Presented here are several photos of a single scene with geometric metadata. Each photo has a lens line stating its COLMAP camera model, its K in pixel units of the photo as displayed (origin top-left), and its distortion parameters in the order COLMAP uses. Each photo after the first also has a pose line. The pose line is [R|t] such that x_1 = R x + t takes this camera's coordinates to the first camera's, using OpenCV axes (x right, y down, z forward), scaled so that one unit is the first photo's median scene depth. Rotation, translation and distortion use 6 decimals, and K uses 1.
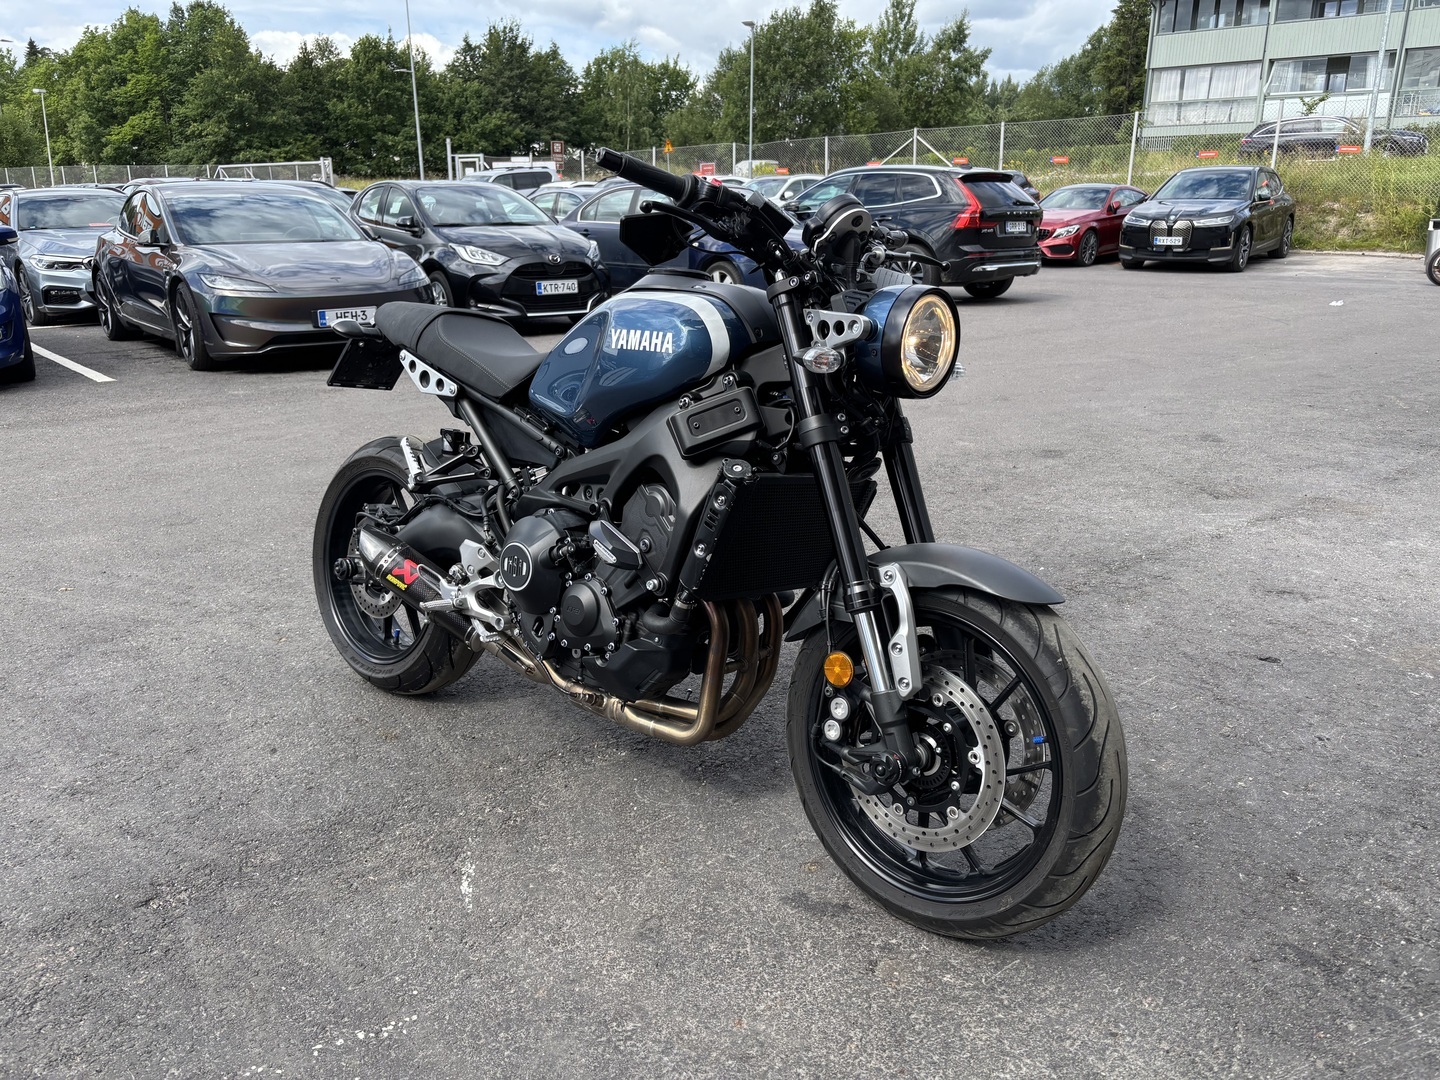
lens RADIAL K [[1140.6, 0, 721.3], [0, 1140.6, 524.9], [0, 0, 1]] dist [0.030459, -0.037712]
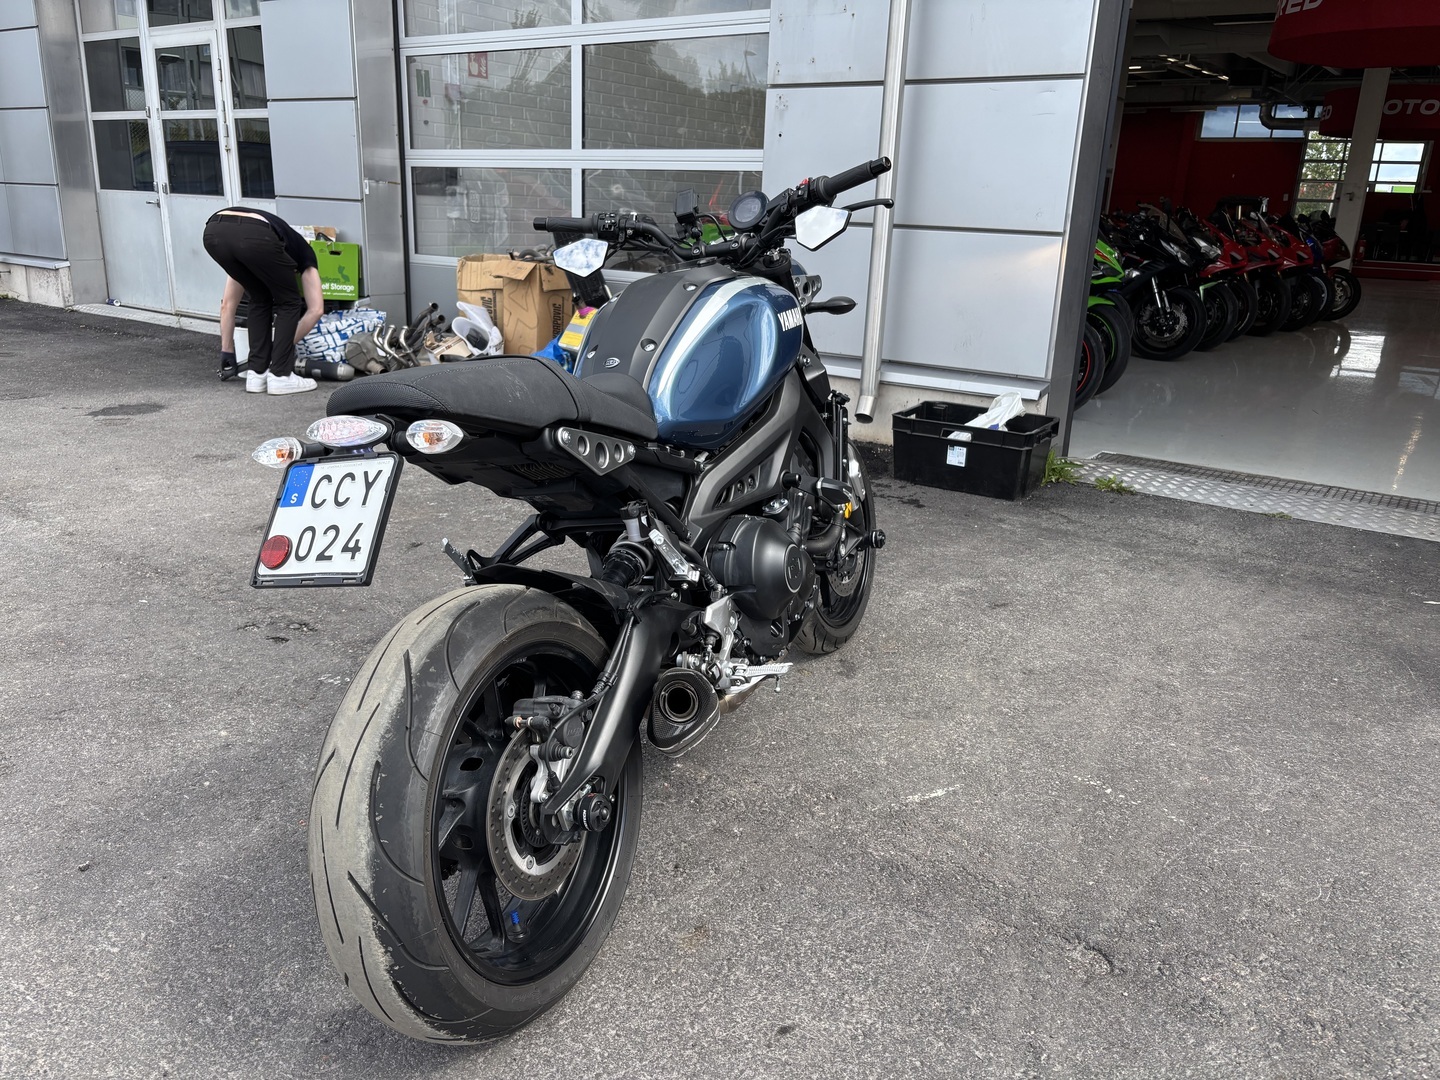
lens RADIAL K [[1128.3, 0, 720.0], [0, 1128.3, 540.0], [0, 0, 1]] dist [0.034155, -0.031445]
pose [[-0.309361, -0.285274, 0.907146, -0.202848], [0.233193, 0.902058, 0.363199, -0.069417], [-0.921909, 0.323900, -0.212538, 0.246359]]
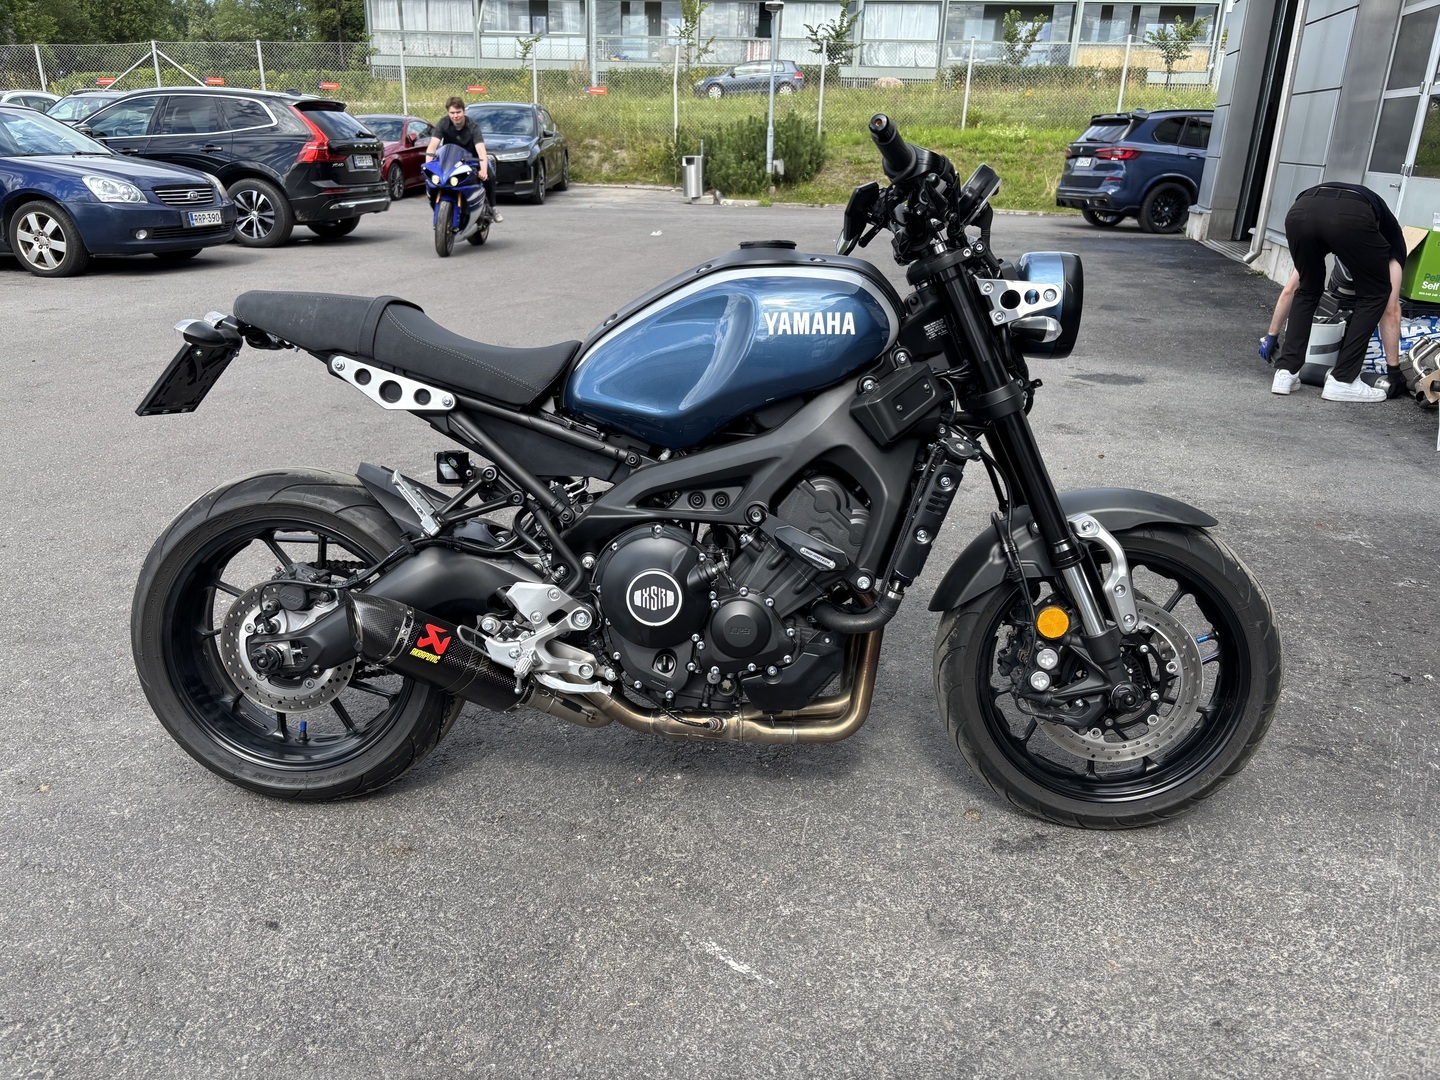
lens RADIAL K [[1128.3, 0, 720.0], [0, 1128.3, 540.0], [0, 0, 1]] dist [0.034155, -0.031445]
pose [[0.788792, -0.189913, 0.584585, -0.122600], [0.146648, 0.981752, 0.121065, -0.019980], [-0.596910, -0.009767, 0.802249, 0.057016]]
